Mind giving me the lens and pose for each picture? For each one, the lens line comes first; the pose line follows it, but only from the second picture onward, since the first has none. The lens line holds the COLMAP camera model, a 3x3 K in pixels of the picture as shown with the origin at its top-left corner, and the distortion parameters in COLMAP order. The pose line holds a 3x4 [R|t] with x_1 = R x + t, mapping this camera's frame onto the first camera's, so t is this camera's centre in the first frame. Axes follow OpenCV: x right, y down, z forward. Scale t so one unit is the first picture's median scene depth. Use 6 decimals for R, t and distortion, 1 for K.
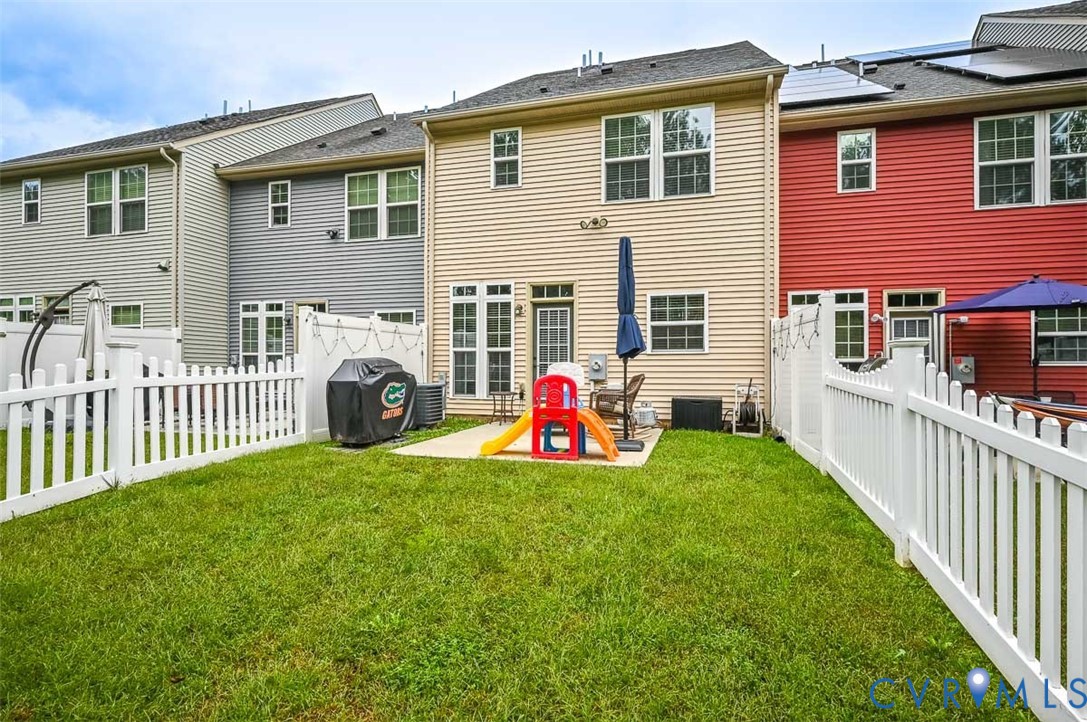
lens RADIAL K [[523.2, 0, 543.6], [0, 523.2, 370.2], [0, 0, 1]] dist [0.000246, -0.000219]
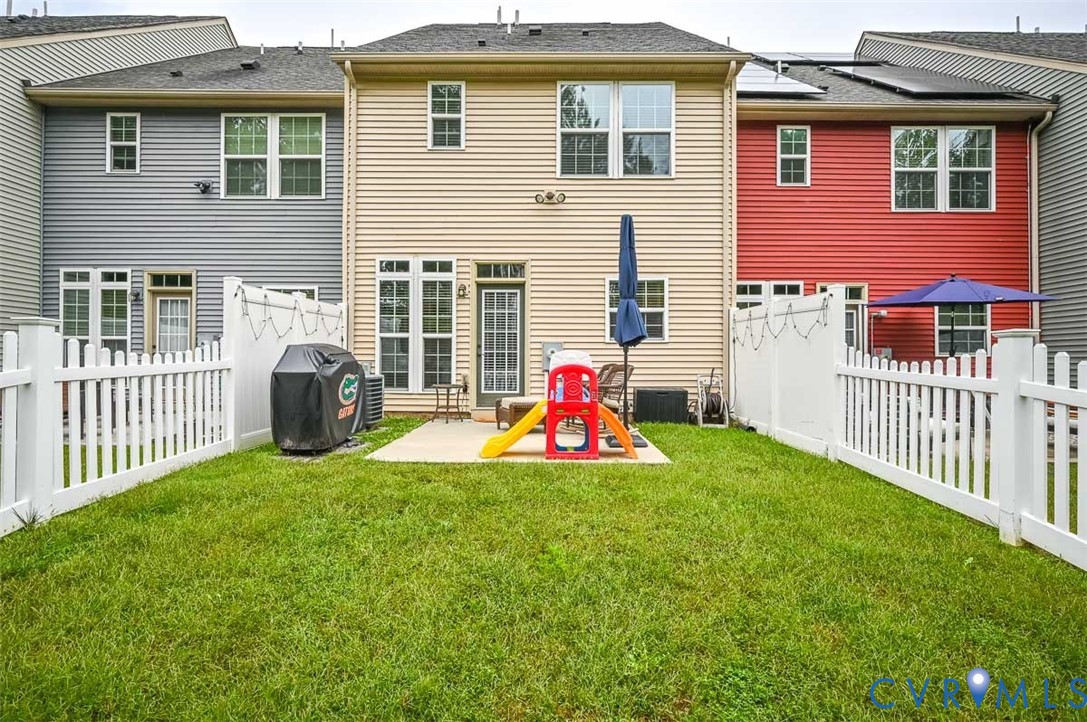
lens RADIAL K [[574.3, 0, 543.5], [0, 574.3, 361.0], [0, 0, 1]] dist [-0.001480, -0.000543]
pose [[0.967107, 0.001405, 0.254366, -0.161785], [-0.001666, 0.999998, 0.000814, 0.001372], [-0.254364, -0.001211, 0.967108, 0.038074]]
